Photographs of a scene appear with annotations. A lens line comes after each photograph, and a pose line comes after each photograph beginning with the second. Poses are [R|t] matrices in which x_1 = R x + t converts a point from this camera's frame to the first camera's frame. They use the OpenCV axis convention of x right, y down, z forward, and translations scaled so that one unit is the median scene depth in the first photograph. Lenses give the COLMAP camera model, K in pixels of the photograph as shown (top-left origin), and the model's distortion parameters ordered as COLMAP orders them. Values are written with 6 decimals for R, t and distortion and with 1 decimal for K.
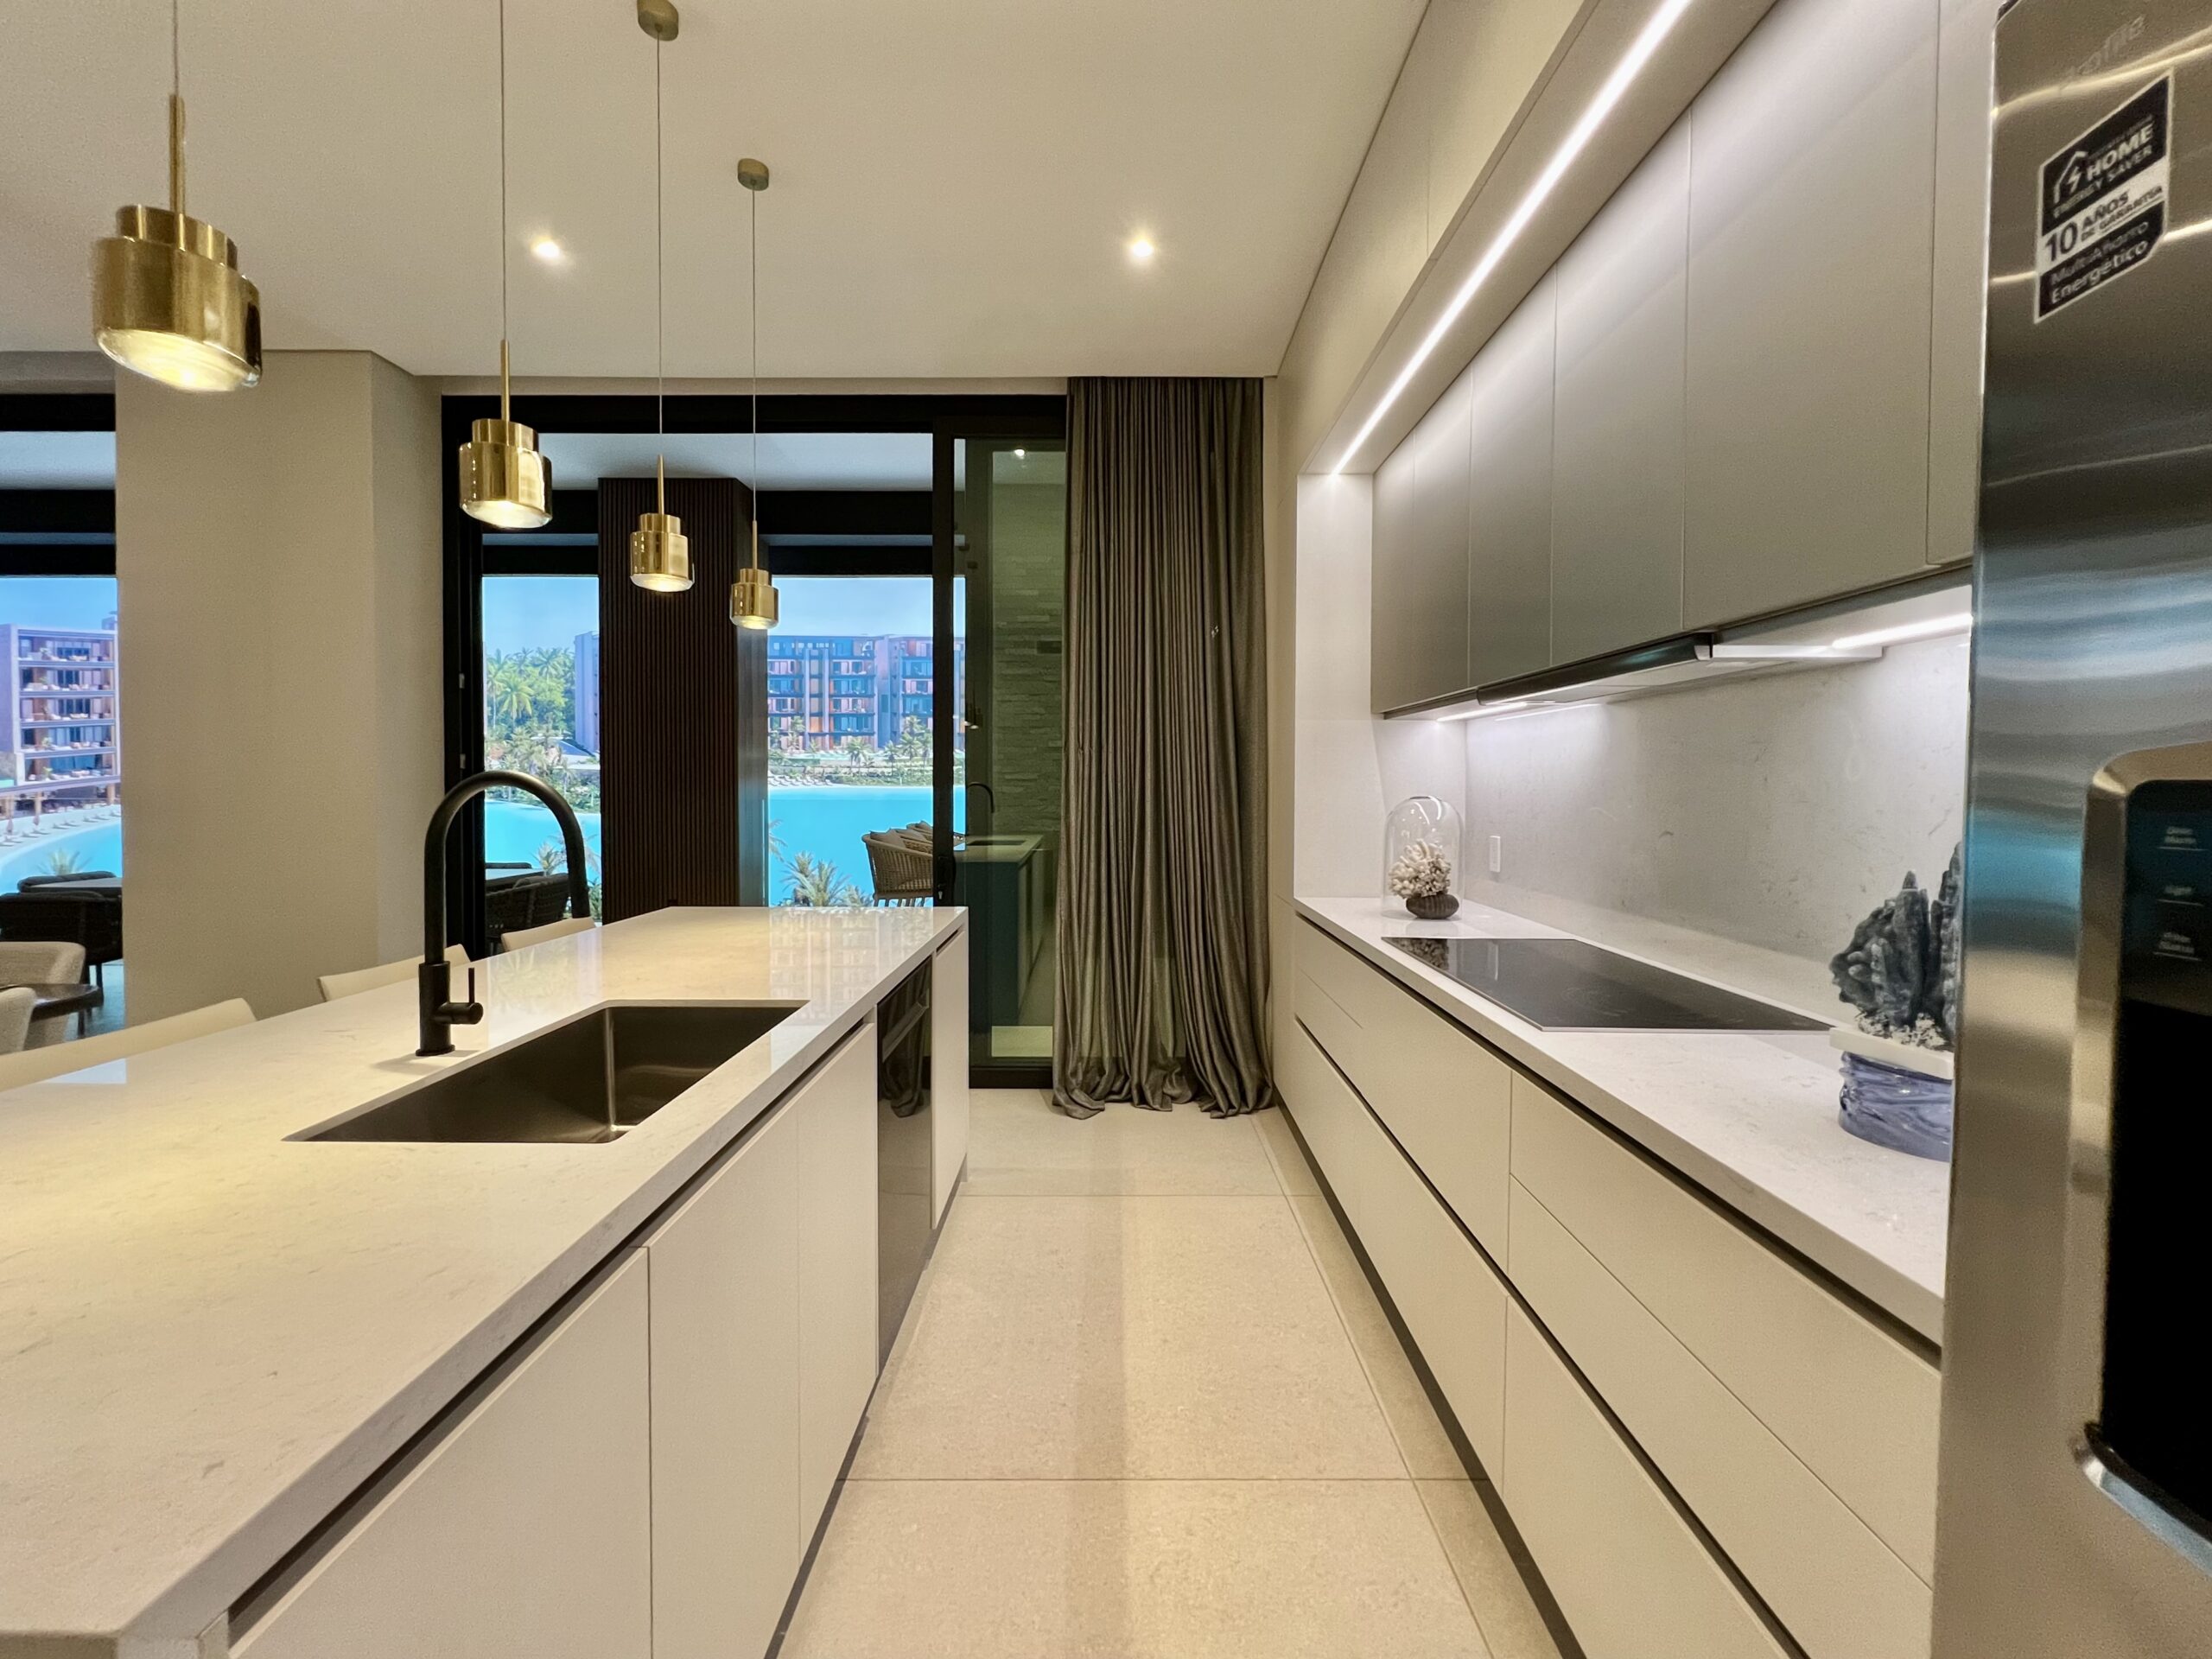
lens RADIAL K [[904.0, 0, 1102.6], [0, 904.0, 803.6], [0, 0, 1]] dist [-0.001202, 0.000635]
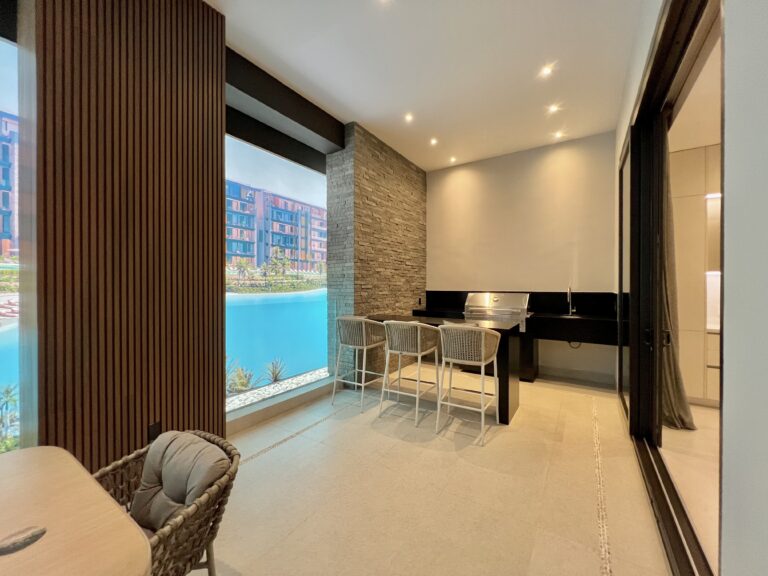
lens RADIAL K [[313.9, 0, 380.5], [0, 313.9, 286.0], [0, 0, 1]] dist [-0.001202, 0.000635]
pose [[0.546852, -0.003067, 0.837223, -0.947044], [0.018255, 0.999799, -0.008261, -0.039810], [-0.837030, 0.019801, 0.546799, 0.965313]]
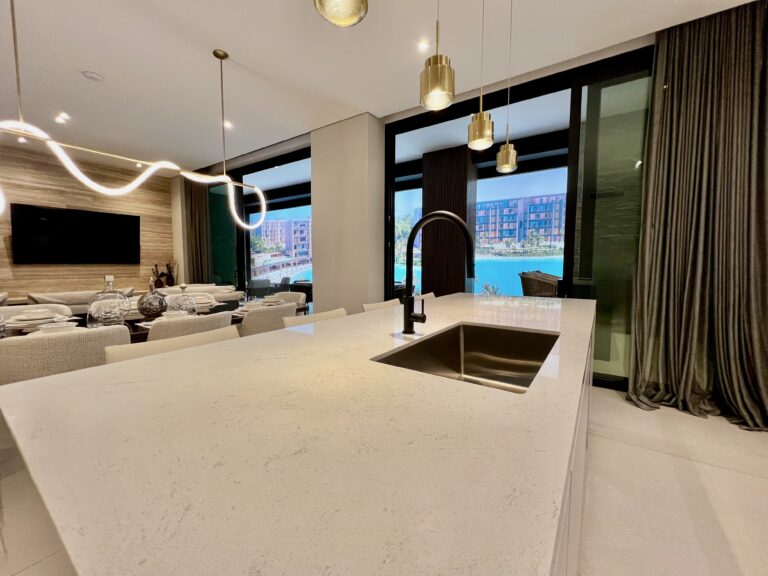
lens RADIAL K [[313.9, 0, 386.3], [0, 313.9, 285.4], [0, 0, 1]] dist [-0.001202, 0.000635]
pose [[0.831500, 0.038564, -0.554185, -0.103408], [-0.011871, 0.998593, 0.051678, 0.033359], [0.555399, -0.036392, 0.830788, 0.086119]]
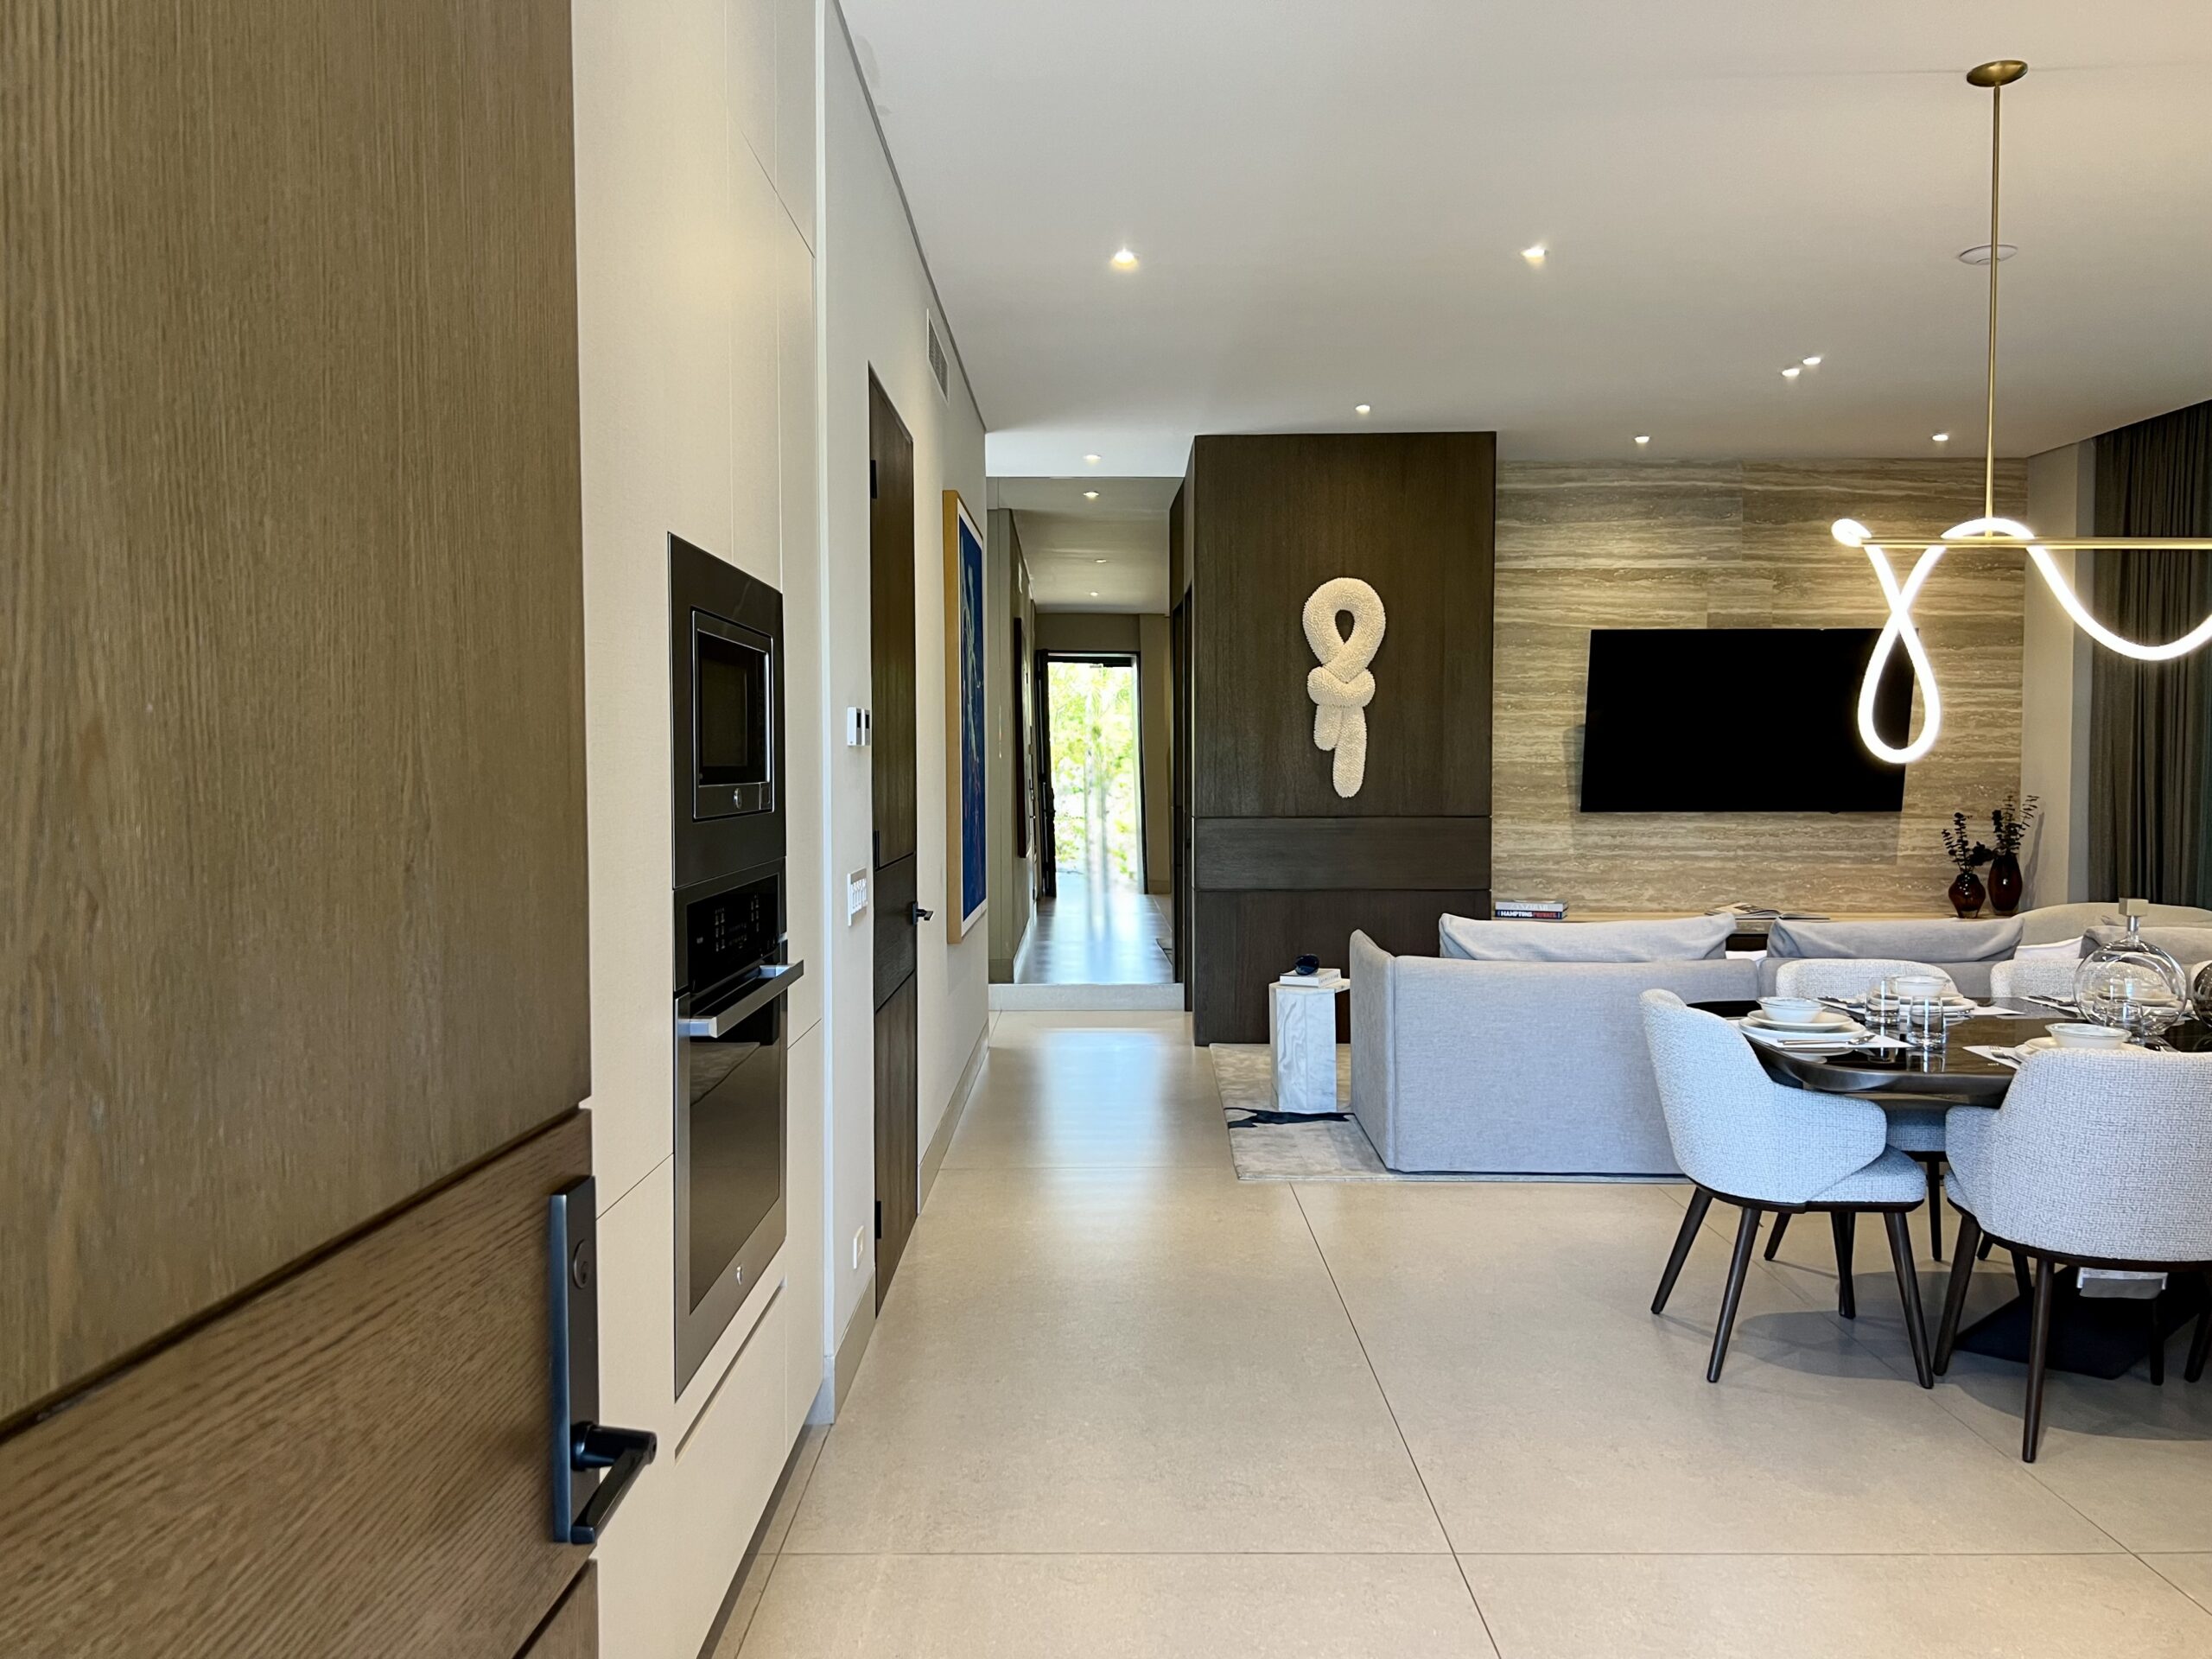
lens RADIAL K [[1678.7, 0, 1090.8], [0, 1678.7, 831.4], [0, 0, 1]] dist [0.035757, -0.029123]
pose [[-0.000479, 0.038651, -0.999253, 0.164353], [-0.019409, 0.999064, 0.038653, -0.011565], [0.999812, 0.019413, 0.000272, -0.303984]]
